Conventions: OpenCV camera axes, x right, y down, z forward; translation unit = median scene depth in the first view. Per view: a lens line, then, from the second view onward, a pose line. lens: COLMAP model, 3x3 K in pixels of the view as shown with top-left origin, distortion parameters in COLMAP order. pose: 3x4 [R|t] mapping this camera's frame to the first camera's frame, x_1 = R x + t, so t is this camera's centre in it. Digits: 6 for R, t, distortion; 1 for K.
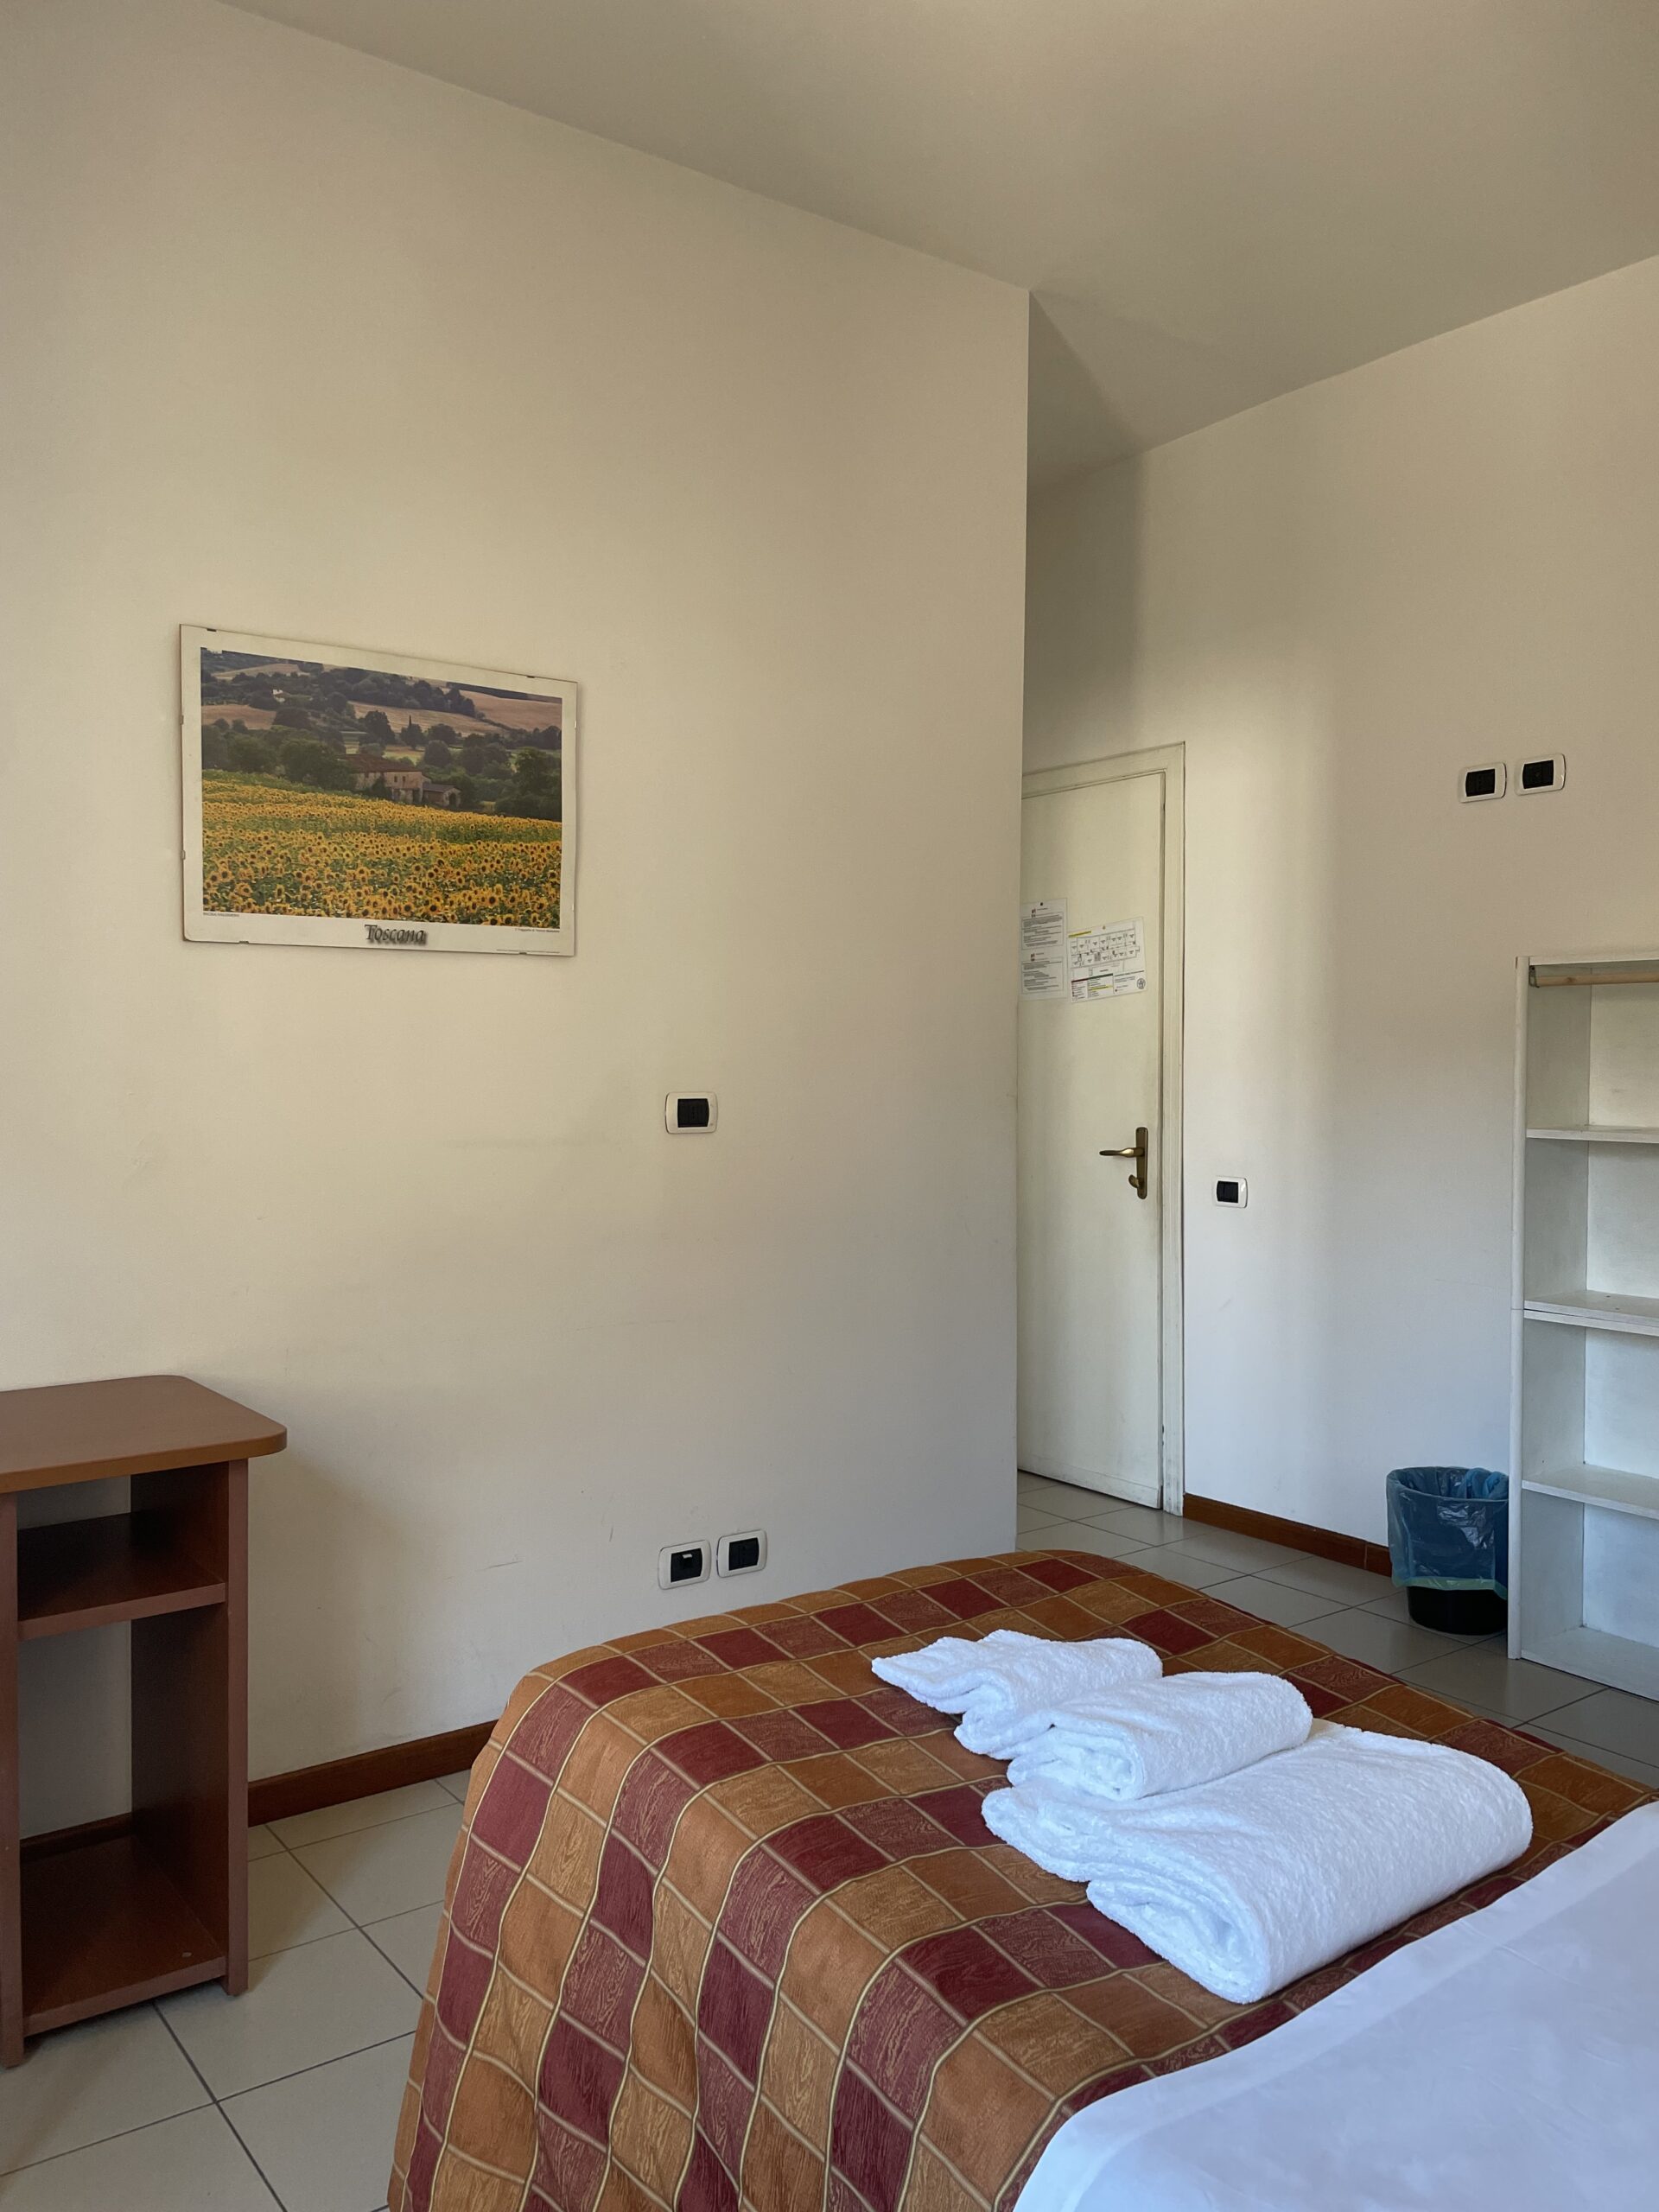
lens RADIAL K [[1670.4, 0, 829.5], [0, 1670.4, 1106.0], [0, 0, 1]] dist [0.085334, -0.108316]
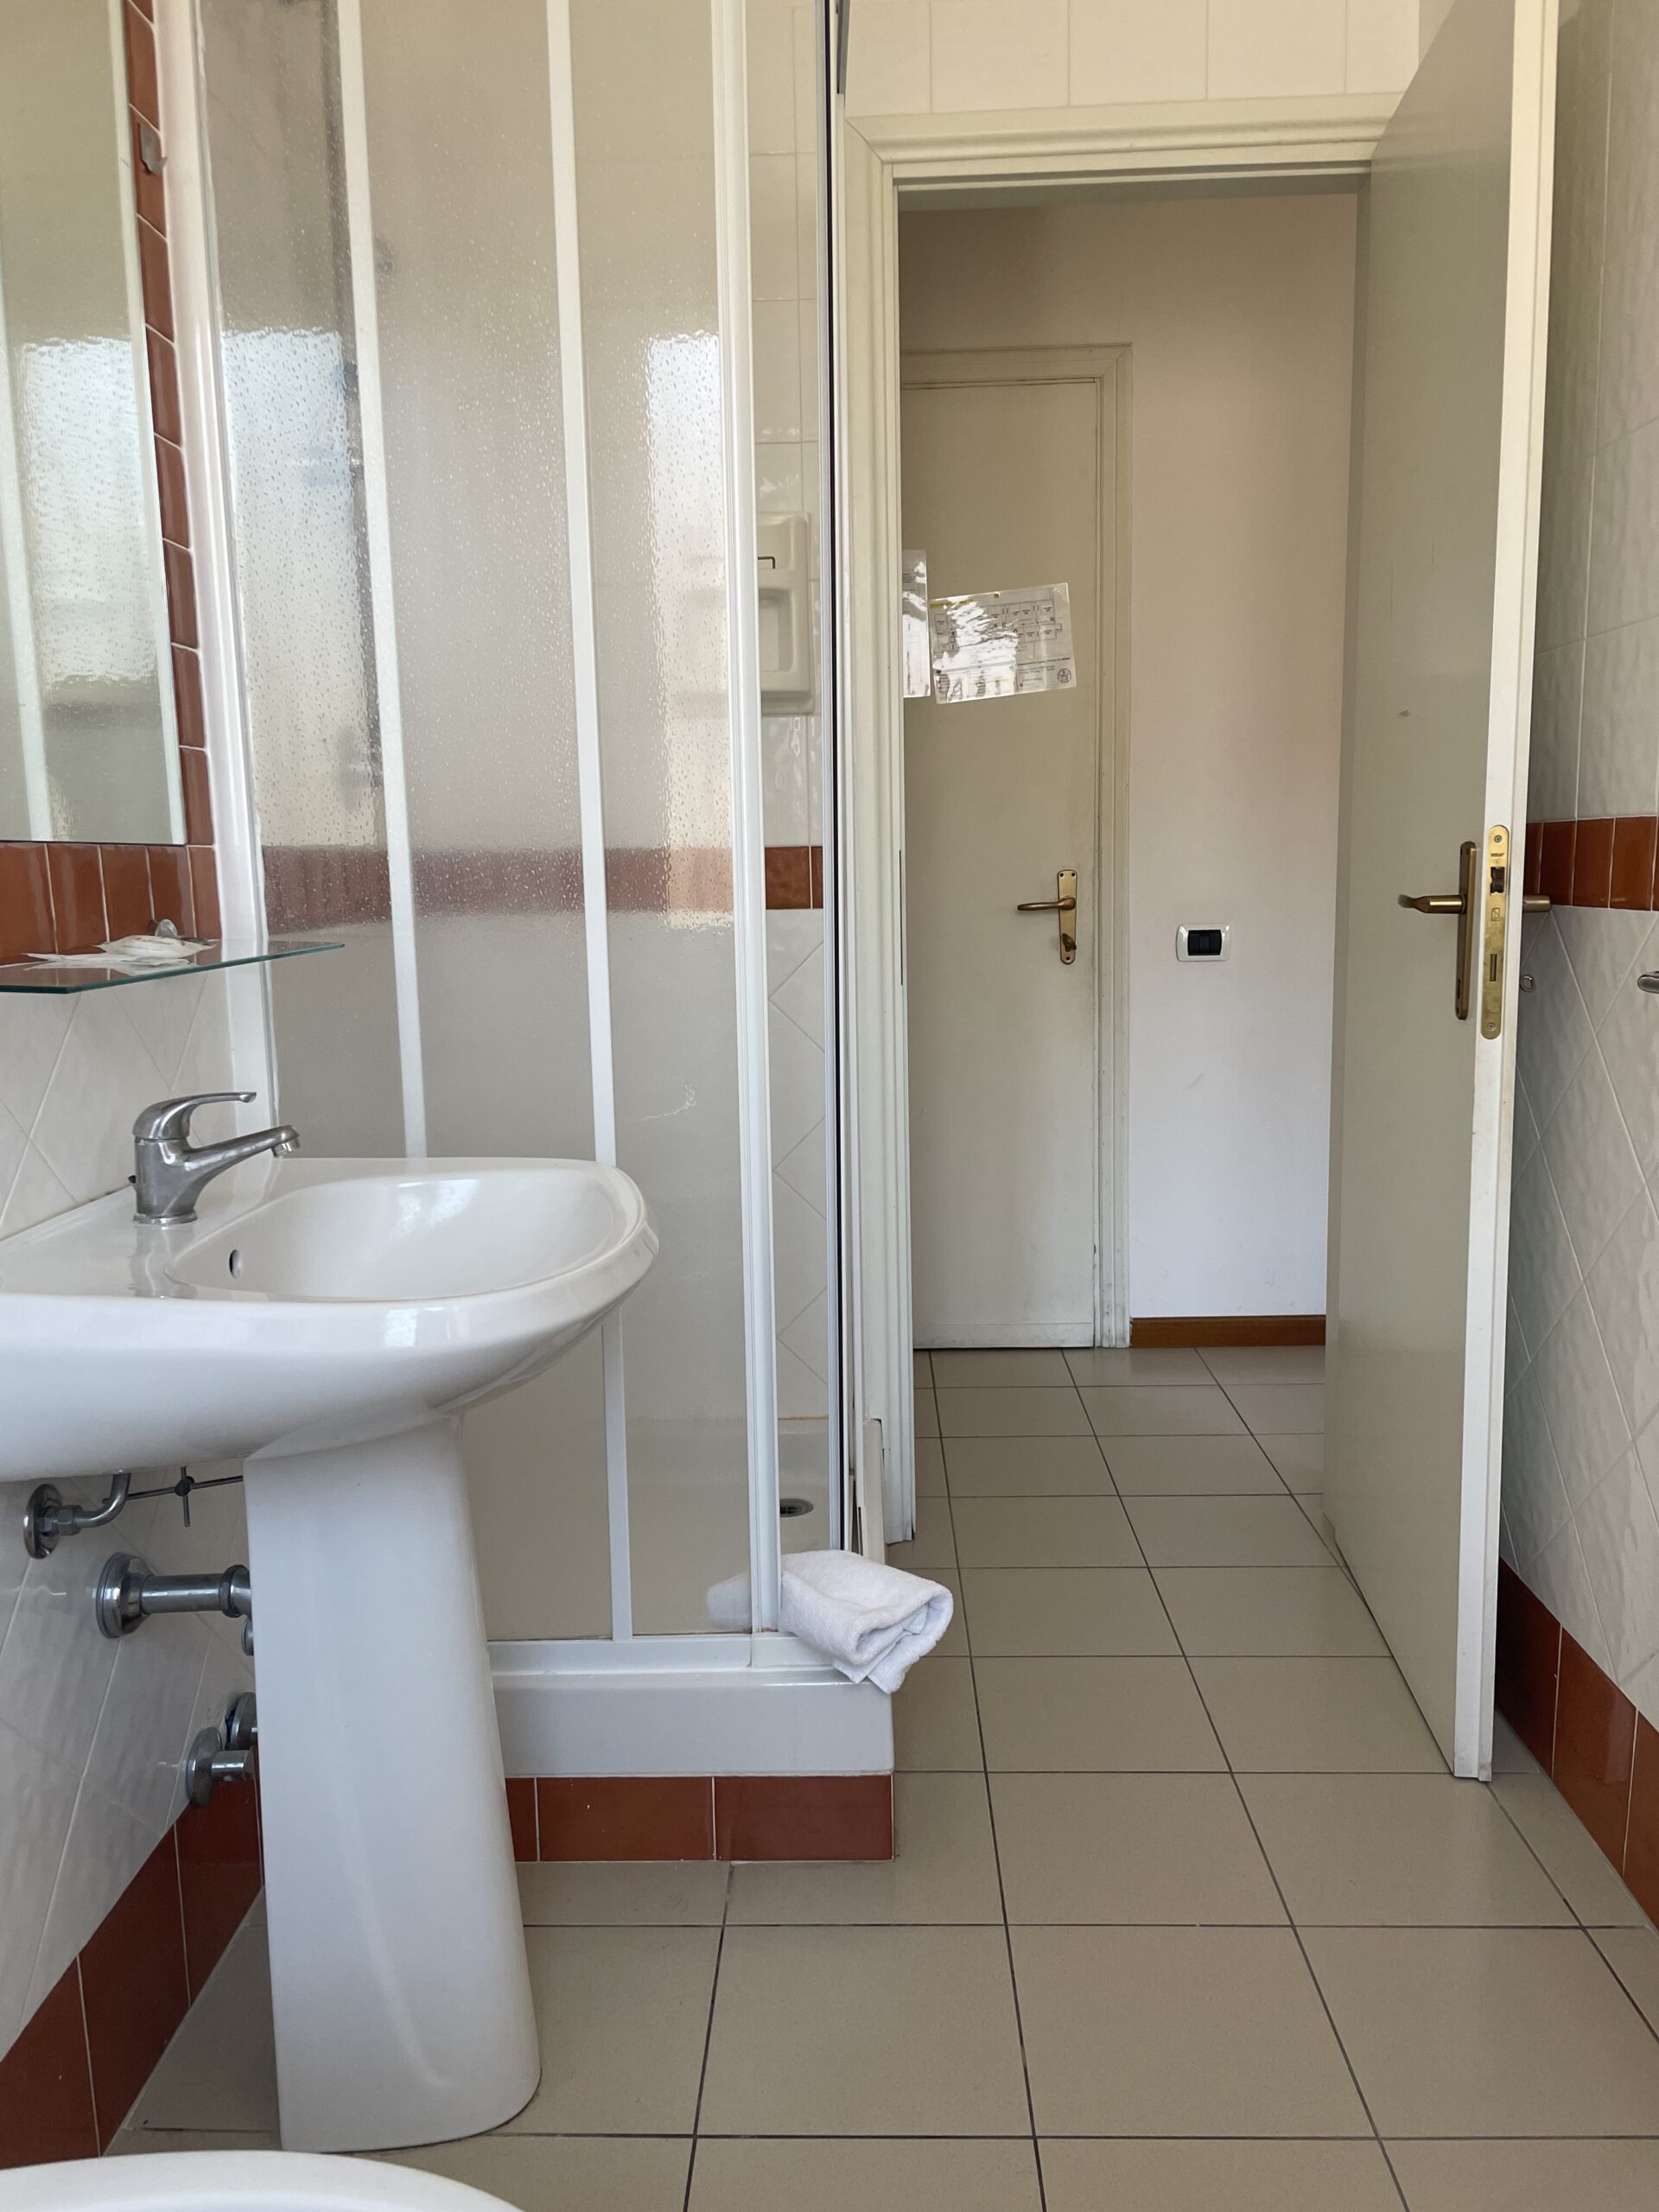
lens RADIAL K [[1670.4, 0, 829.5], [0, 1670.4, 1106.0], [0, 0, 1]] dist [0.085334, -0.108316]
pose [[0.621060, -0.140082, 0.771143, -0.490188], [0.052689, 0.989135, 0.137246, 0.008214], [-0.781990, -0.044607, 0.621693, 0.611080]]
